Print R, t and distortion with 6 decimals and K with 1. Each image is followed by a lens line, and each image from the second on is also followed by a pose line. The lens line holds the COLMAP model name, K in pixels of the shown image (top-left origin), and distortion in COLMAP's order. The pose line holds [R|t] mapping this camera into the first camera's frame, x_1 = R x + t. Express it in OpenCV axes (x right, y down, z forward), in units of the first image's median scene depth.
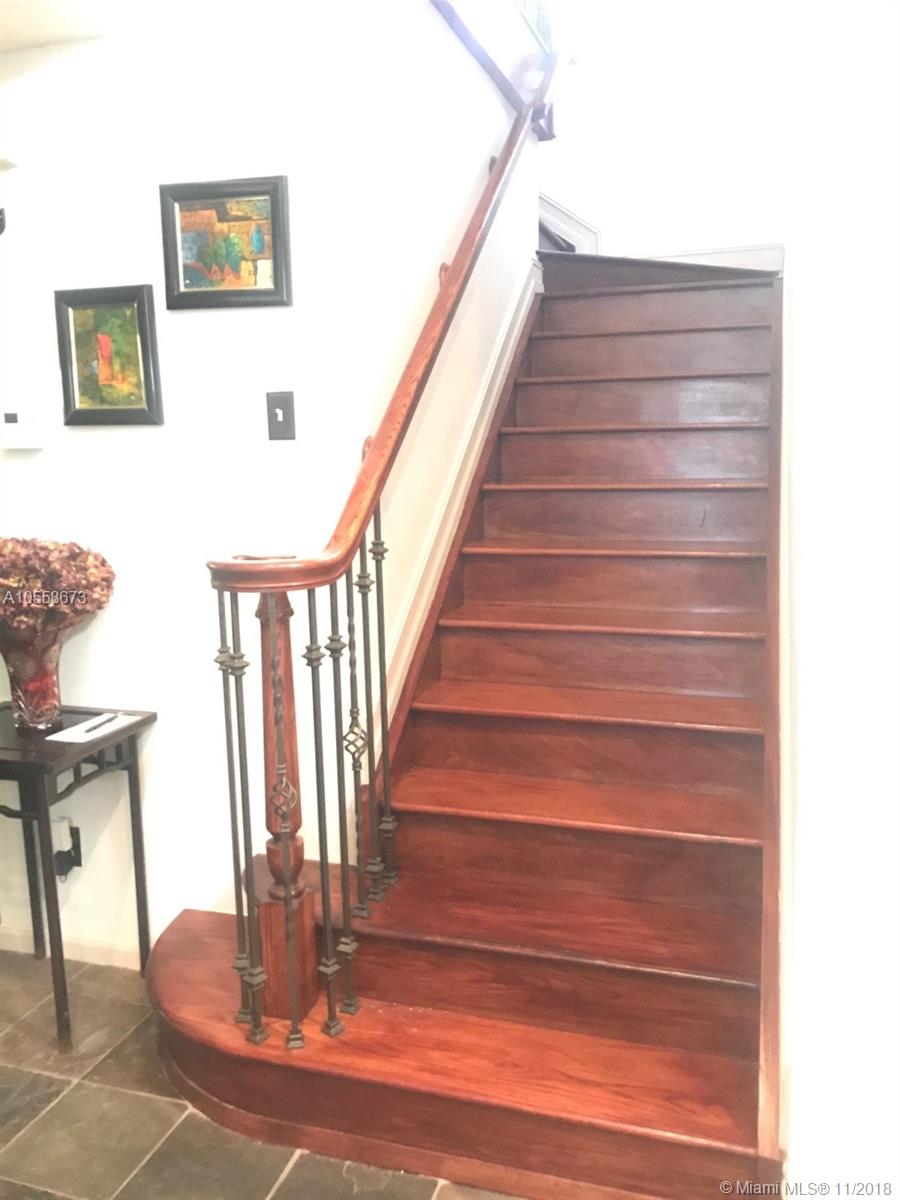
lens RADIAL K [[993.0, 0, 454.8], [0, 993.0, 601.0], [0, 0, 1]] dist [0.058004, -0.075255]
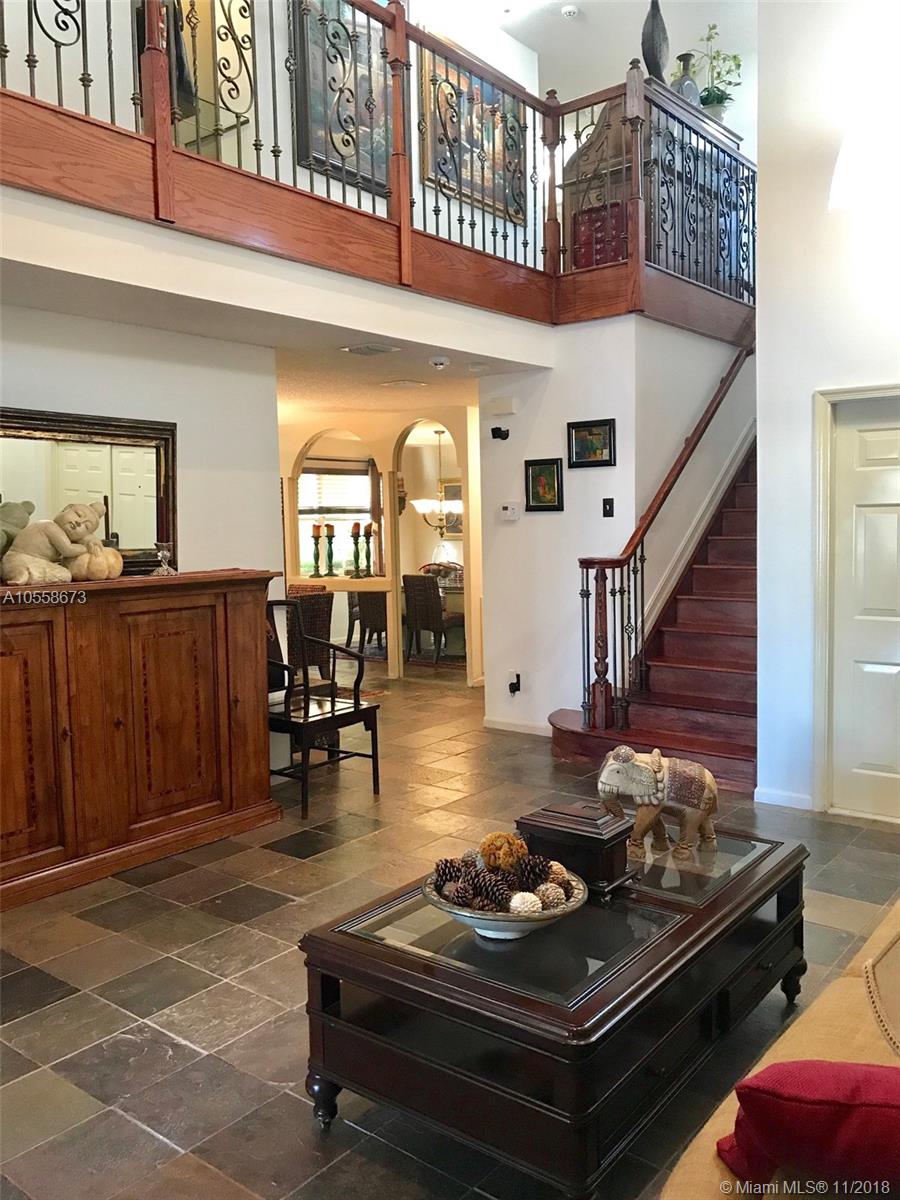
lens RADIAL K [[993.0, 0, 449.8], [0, 993.0, 599.5], [0, 0, 1]] dist [0.058004, -0.075255]
pose [[0.937573, 0.033047, -0.346216, 0.362224], [-0.059677, 0.995998, -0.066537, 0.262587], [0.342631, 0.083044, 0.935792, -1.630712]]
